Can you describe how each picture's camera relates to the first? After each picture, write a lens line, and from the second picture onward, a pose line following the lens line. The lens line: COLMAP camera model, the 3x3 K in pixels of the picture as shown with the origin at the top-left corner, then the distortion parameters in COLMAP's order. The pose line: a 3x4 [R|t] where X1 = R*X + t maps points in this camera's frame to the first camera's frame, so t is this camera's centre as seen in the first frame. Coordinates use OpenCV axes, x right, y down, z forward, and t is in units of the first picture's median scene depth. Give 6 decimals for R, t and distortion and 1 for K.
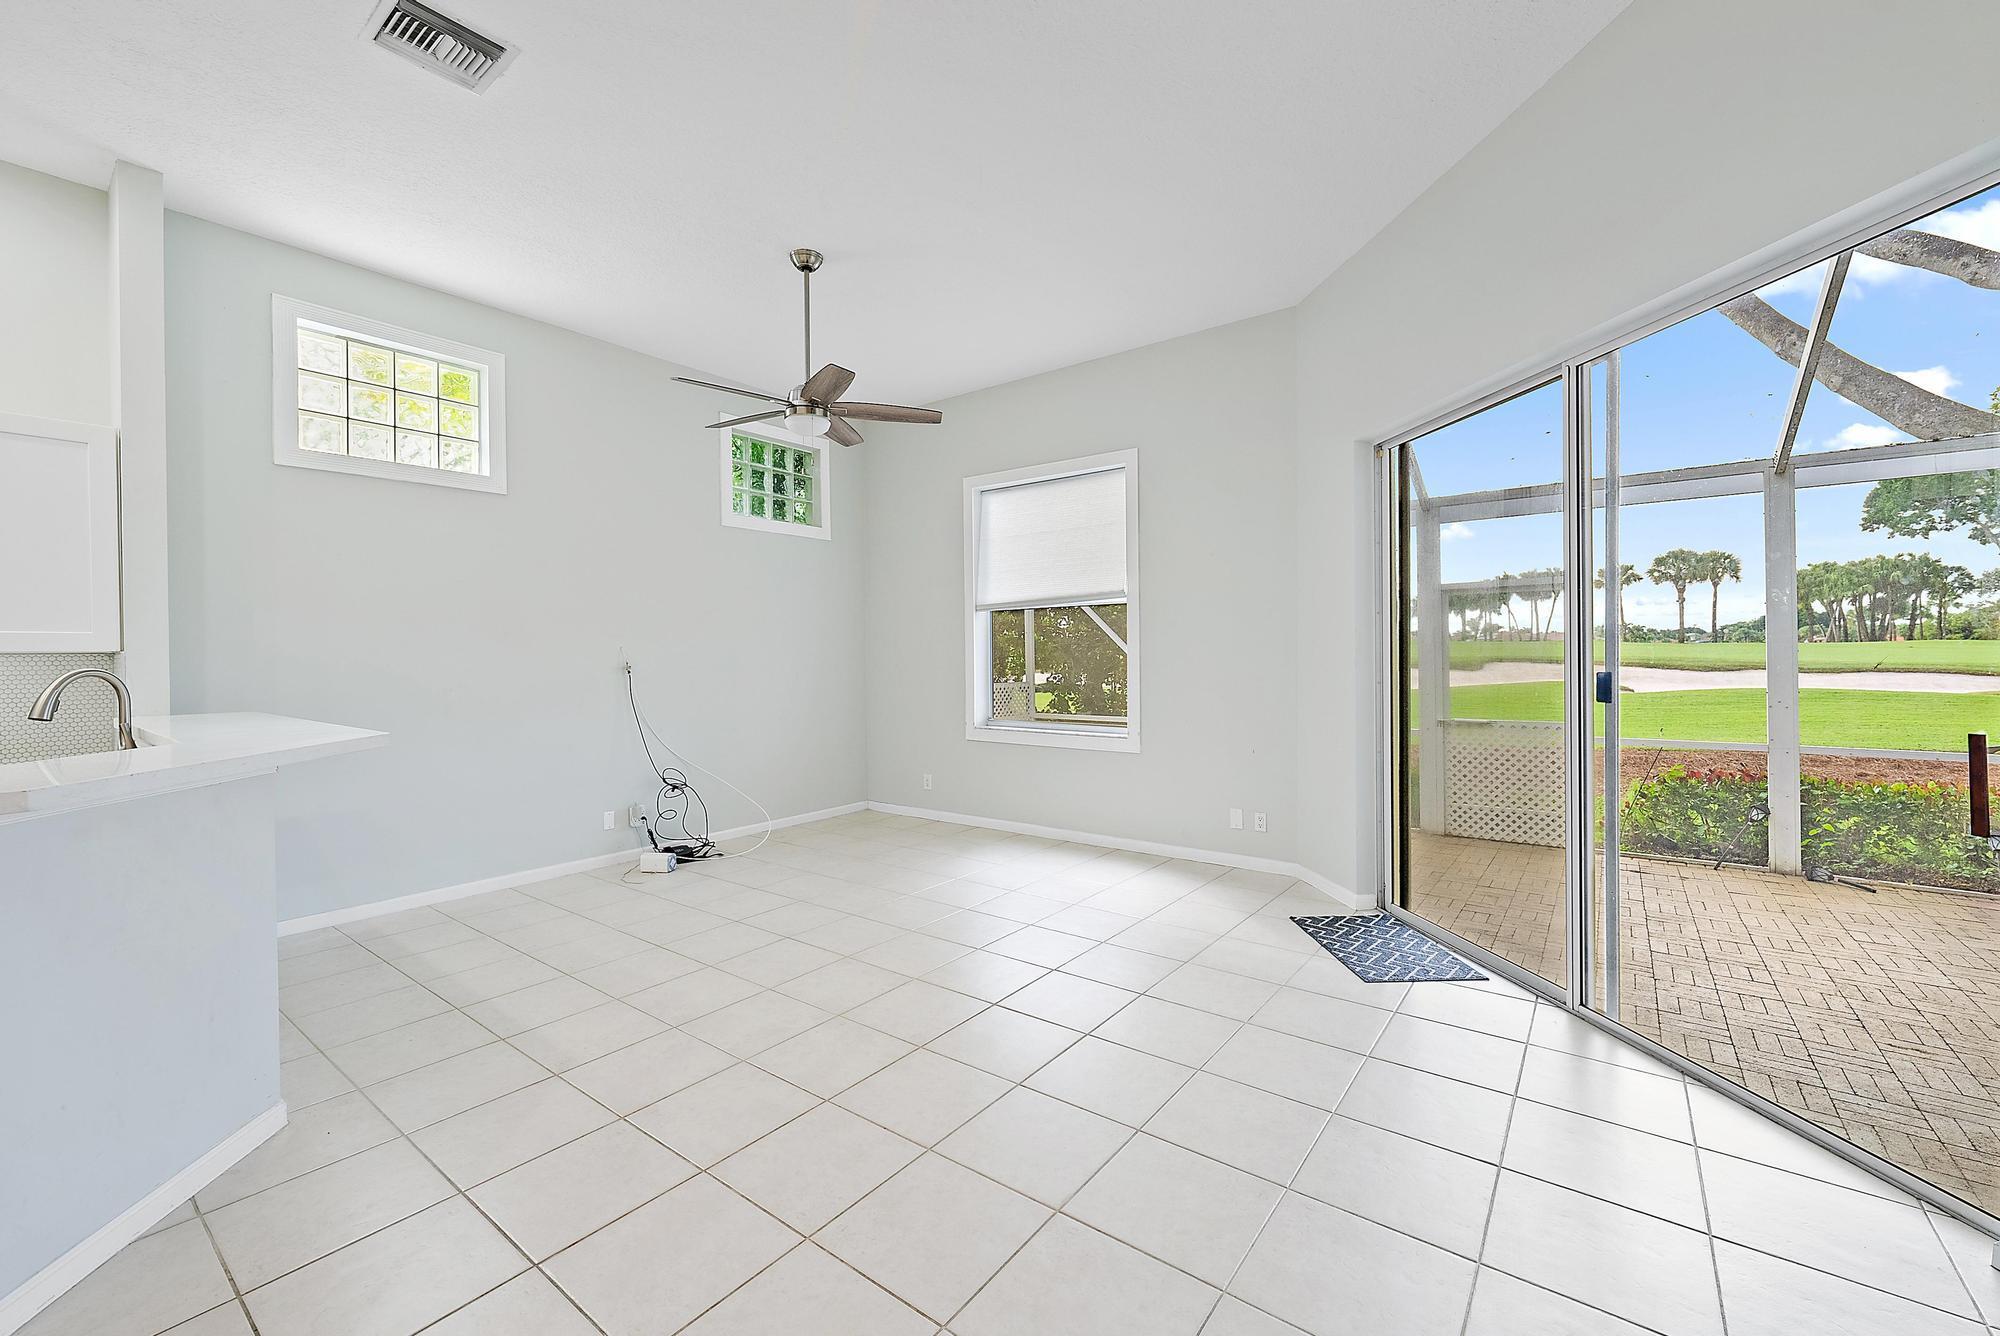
lens RADIAL K [[808.6, 0, 1006.6], [0, 808.6, 666.3], [0, 0, 1]] dist [-0.002205, -0.000017]
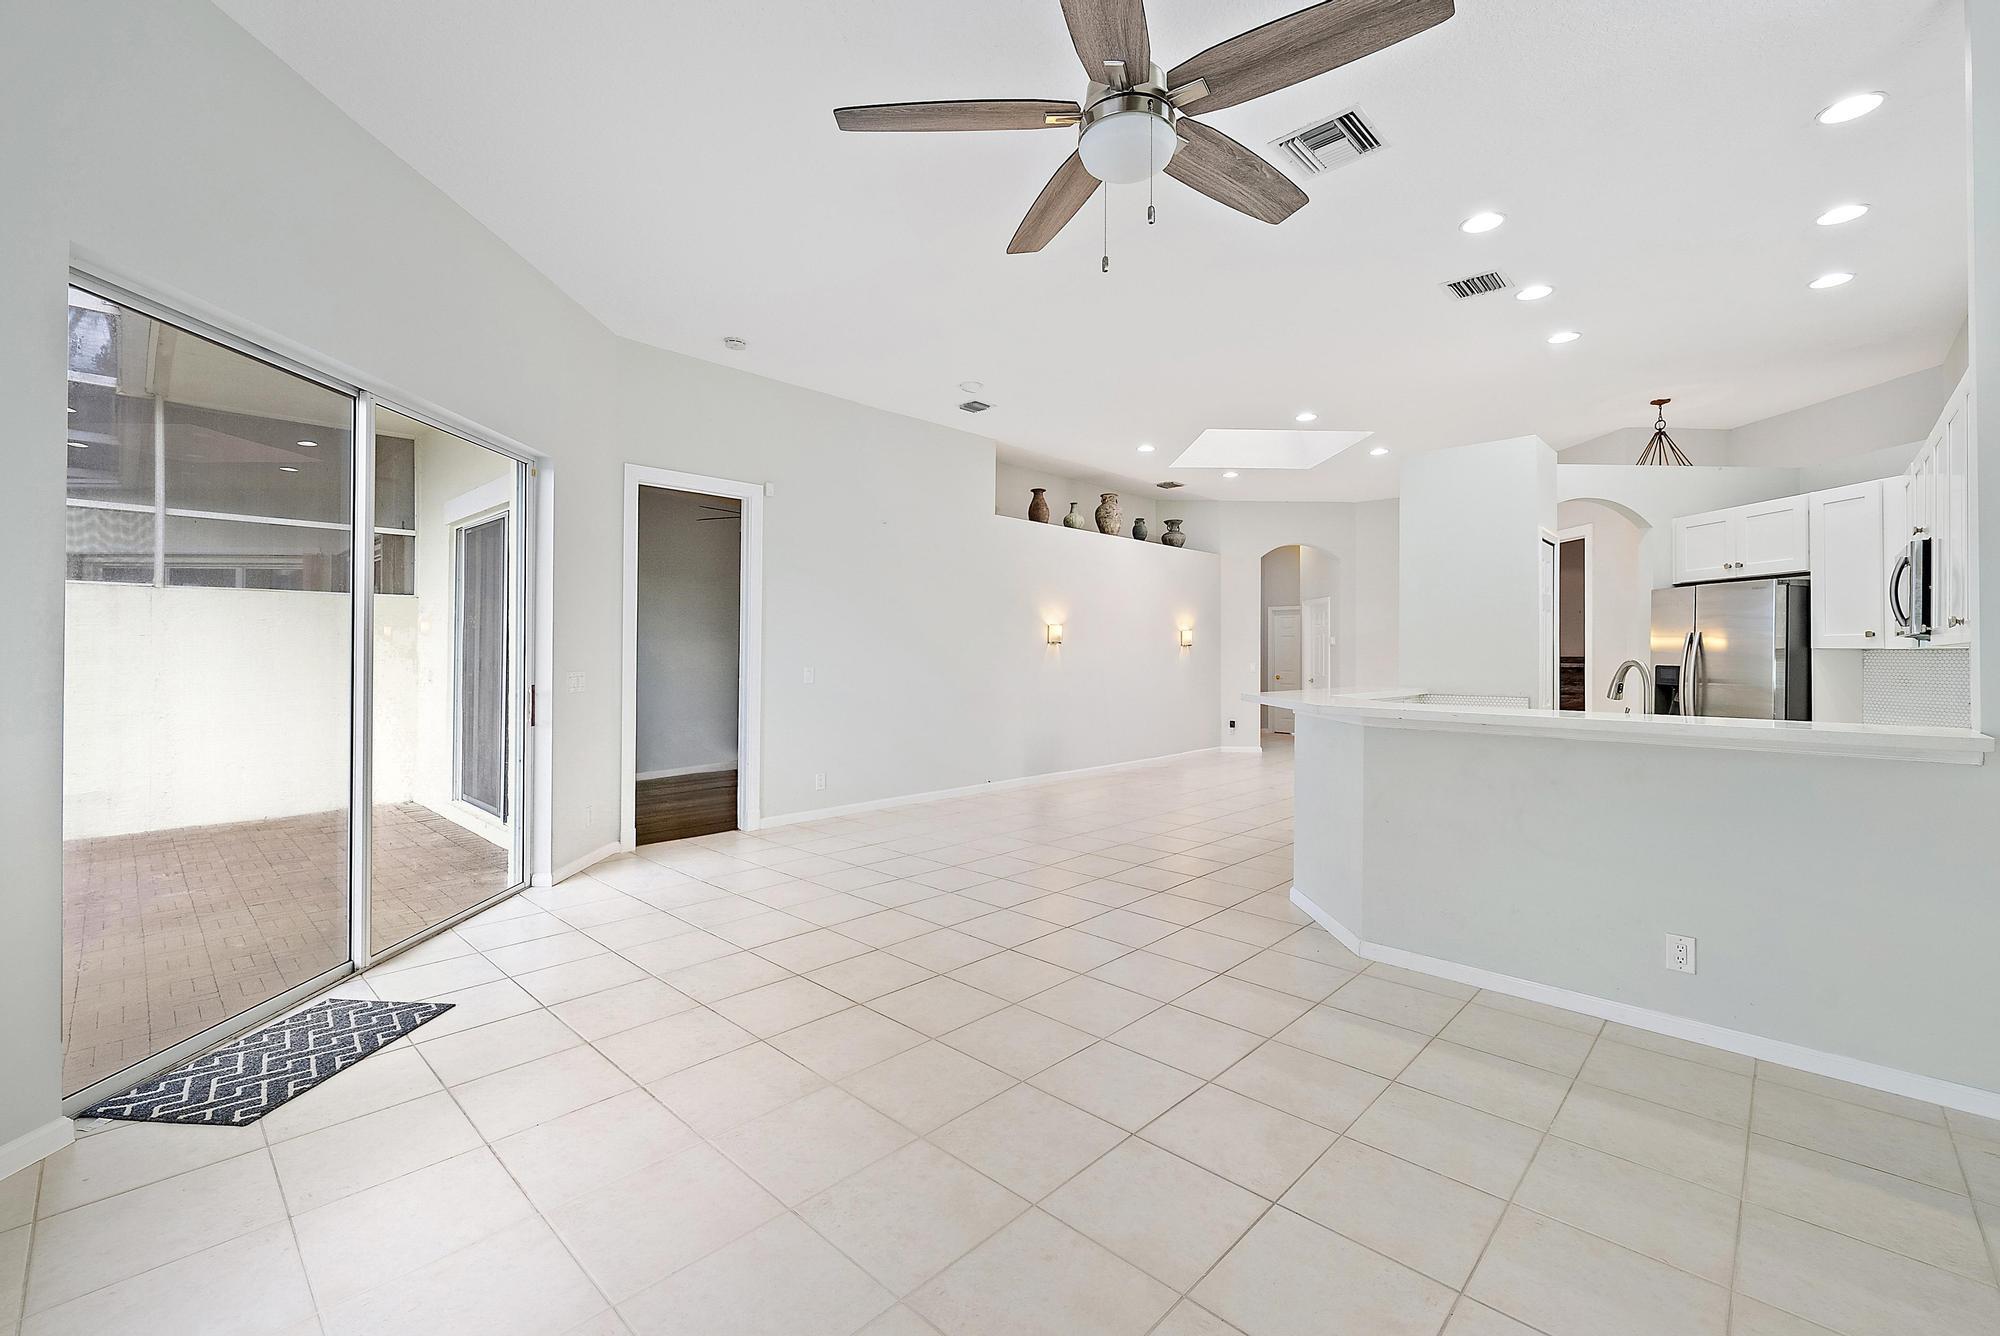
lens RADIAL K [[845.4, 0, 997.5], [0, 845.4, 655.5], [0, 0, 1]] dist [0.000392, 0.000015]
pose [[-0.993828, 0.008672, 0.110597, -0.320768], [0.009962, 0.999889, 0.011115, -0.015113], [-0.110488, 0.012148, -0.993803, 2.151939]]
